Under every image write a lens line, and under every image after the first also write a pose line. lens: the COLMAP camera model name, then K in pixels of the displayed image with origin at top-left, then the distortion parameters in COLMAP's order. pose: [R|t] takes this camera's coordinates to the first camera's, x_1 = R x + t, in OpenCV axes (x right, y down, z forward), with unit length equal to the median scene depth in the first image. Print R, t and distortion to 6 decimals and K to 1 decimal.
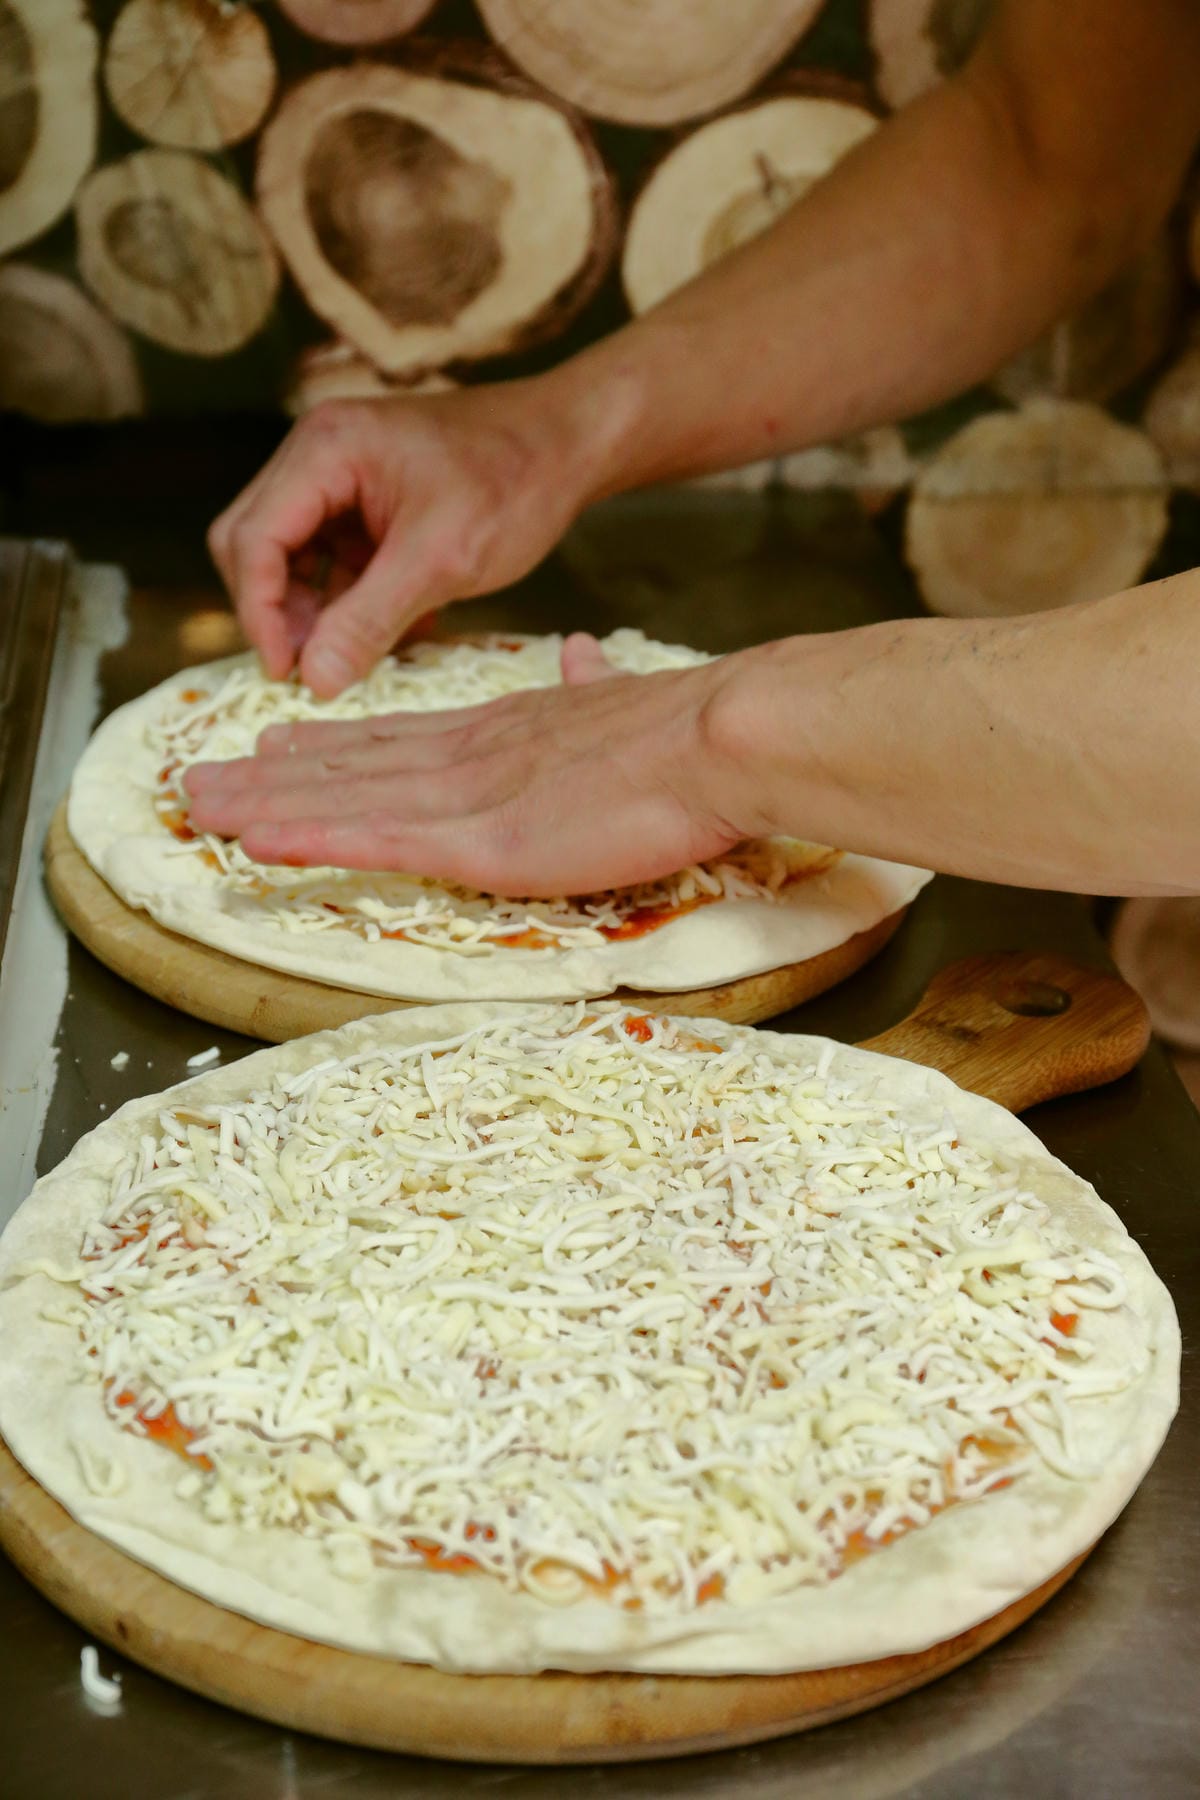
lens RADIAL K [[3159.3, 0, 610.6], [0, 3159.3, 910.5], [0, 0, 1]] dist [0.120535, 0.000000]
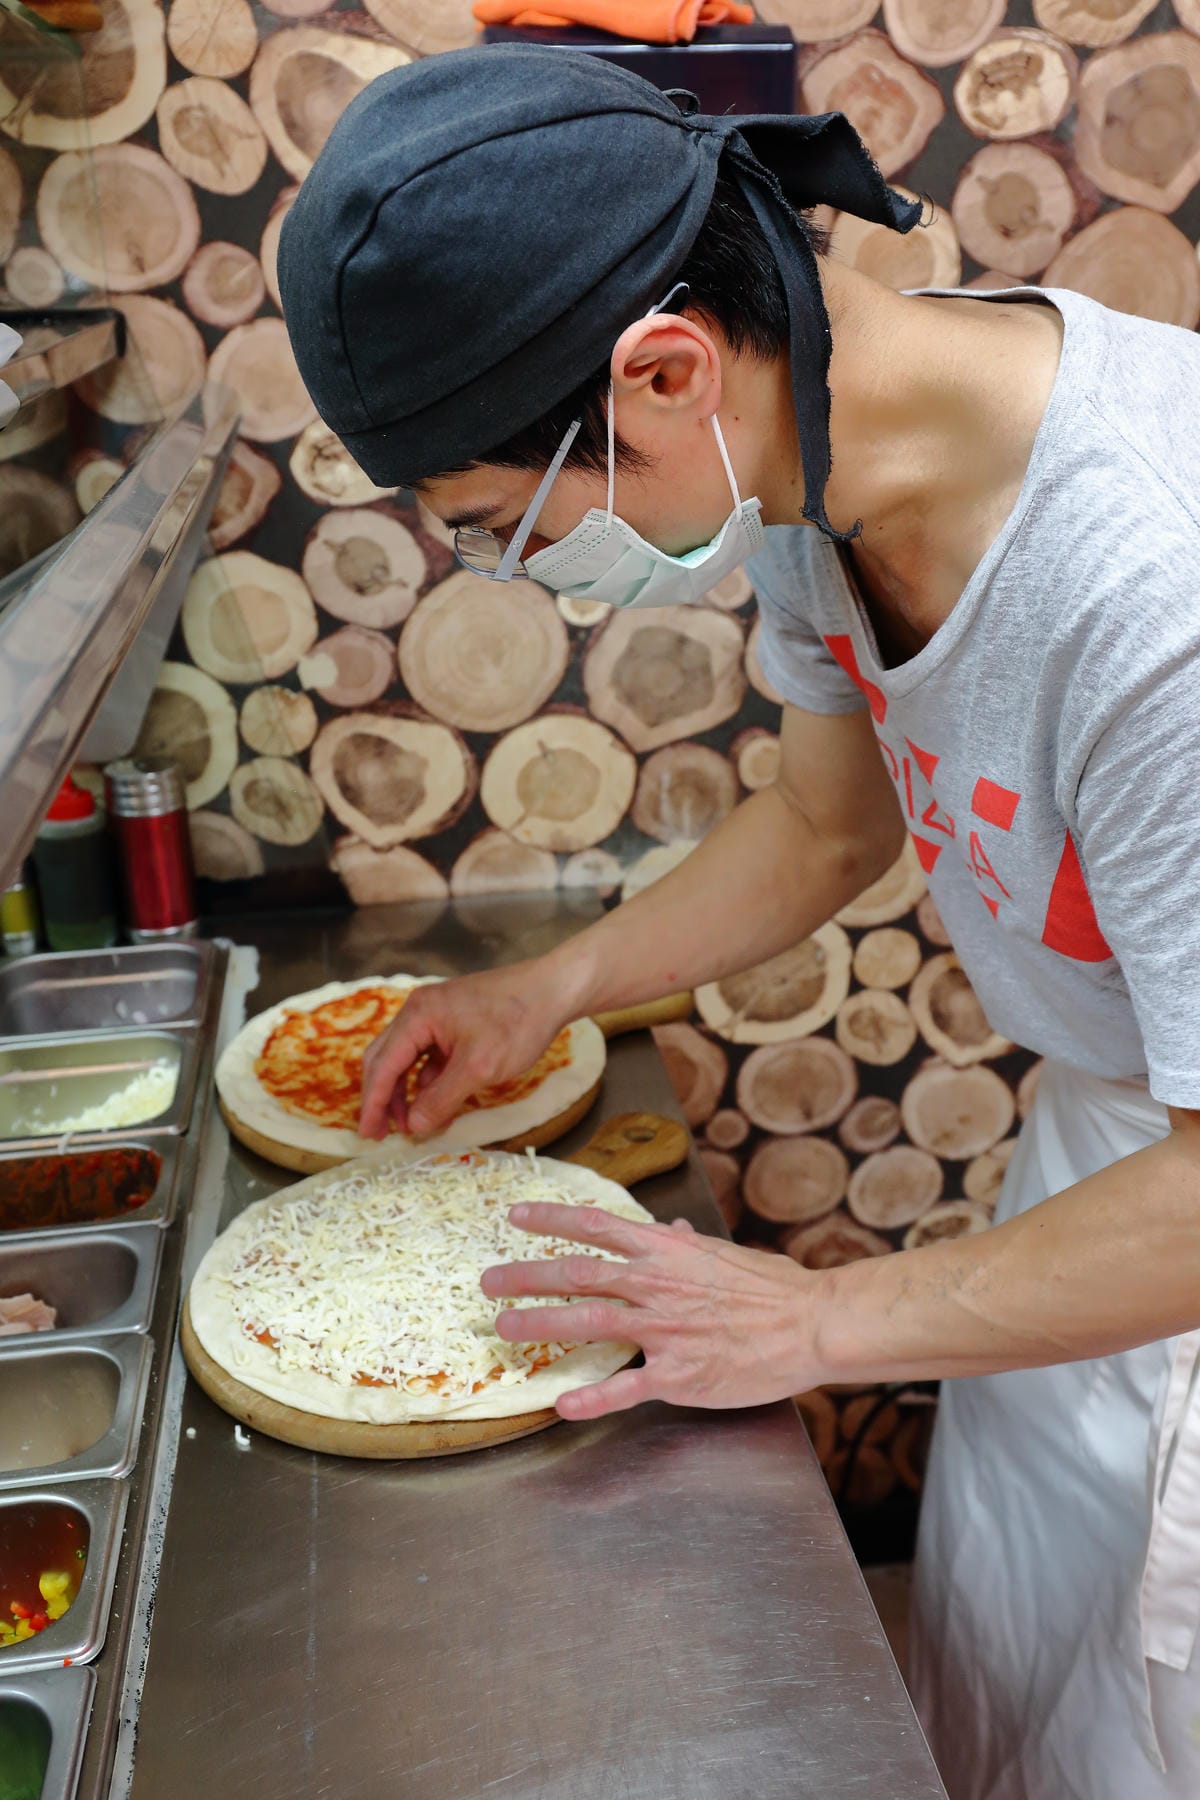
lens RADIAL K [[1840.6, 0, 605.3], [0, 1840.6, 886.2], [0, 0, 1]] dist [0.004217, 0.000000]
pose [[0.998209, -0.058204, 0.013834, 0.113825], [0.059153, 0.994810, -0.082783, -0.049806], [-0.008944, 0.083453, 0.996472, -0.428193]]
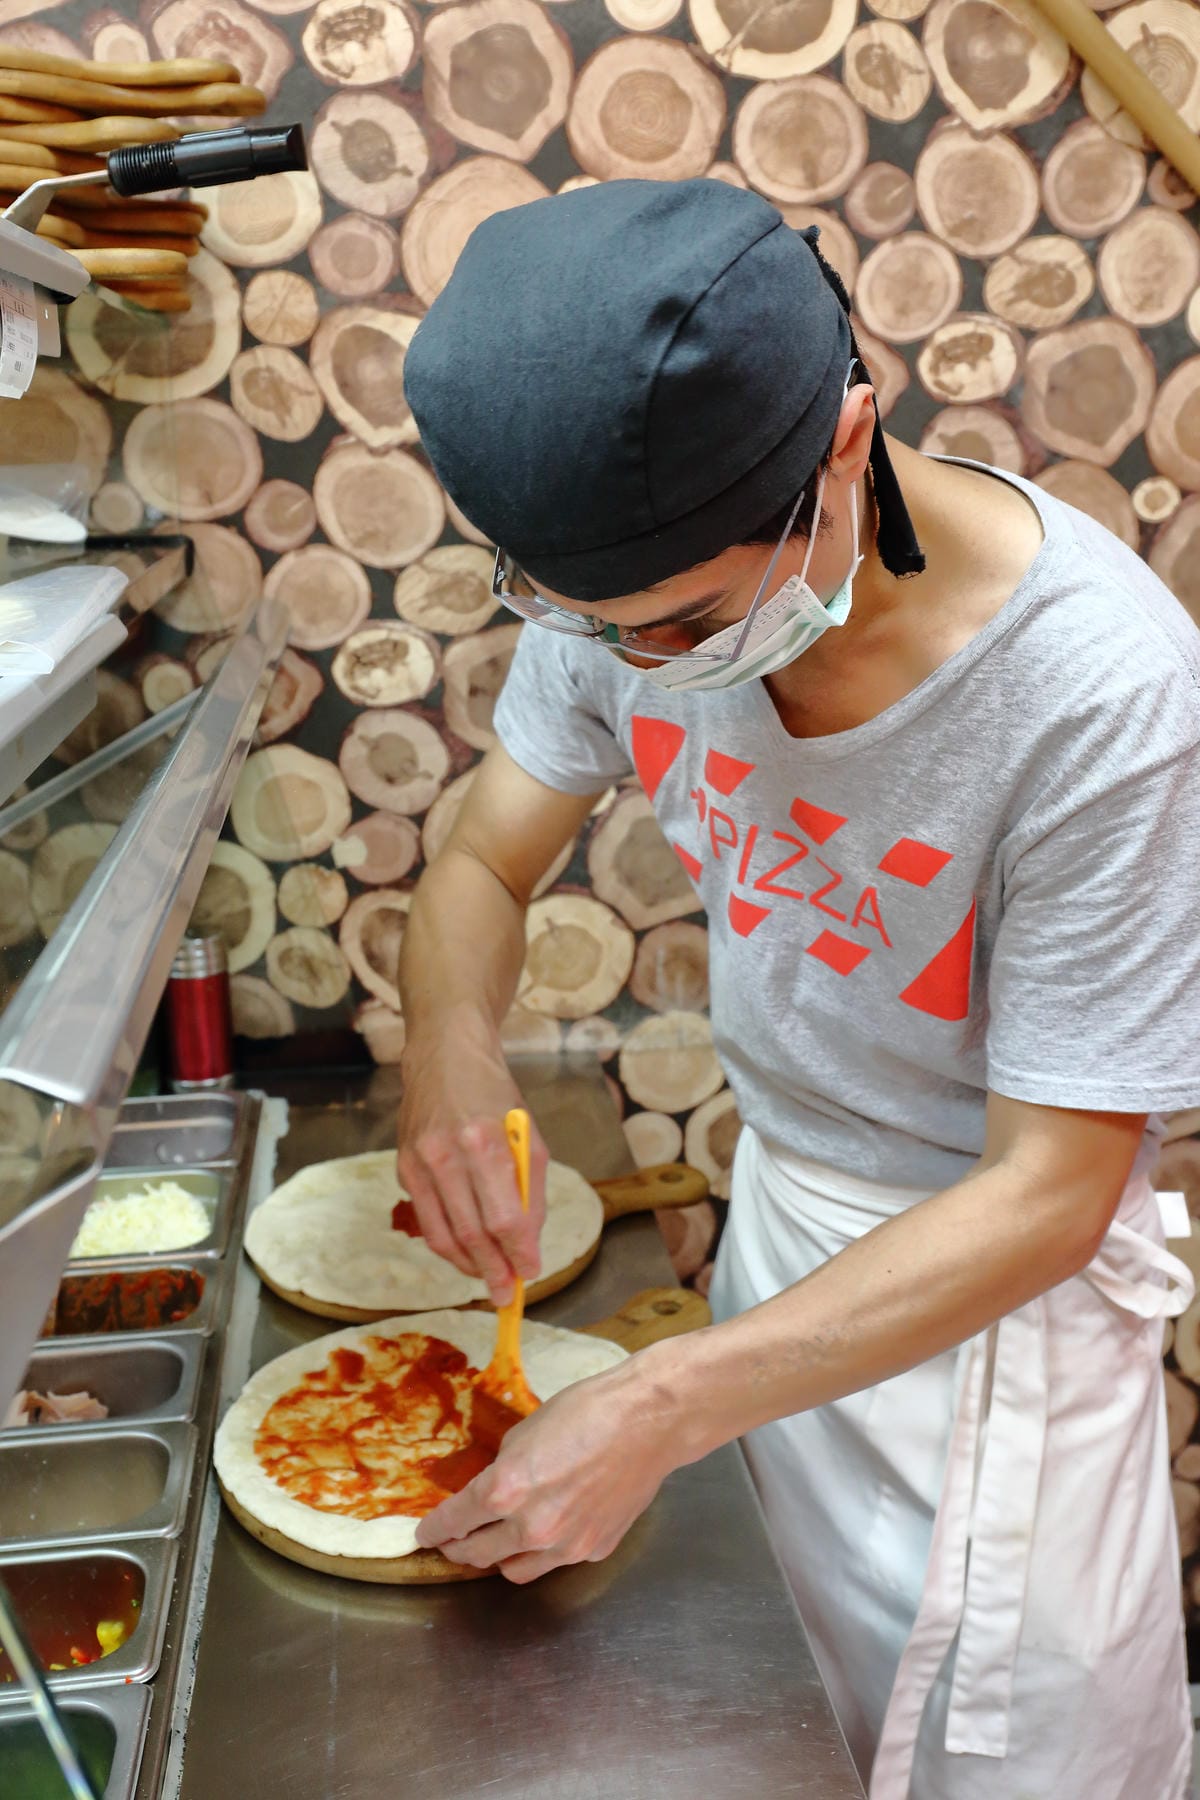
lens RADIAL K [[1917.3, 0, 599.4], [0, 1917.3, 903.3], [0, 0, 1]] dist [0.077390, 0.000000]
pose [[0.999232, -0.038201, 0.008731, 0.122863], [0.039136, 0.984159, -0.172916, 0.011076], [-0.001987, 0.173125, 0.984898, -0.739296]]
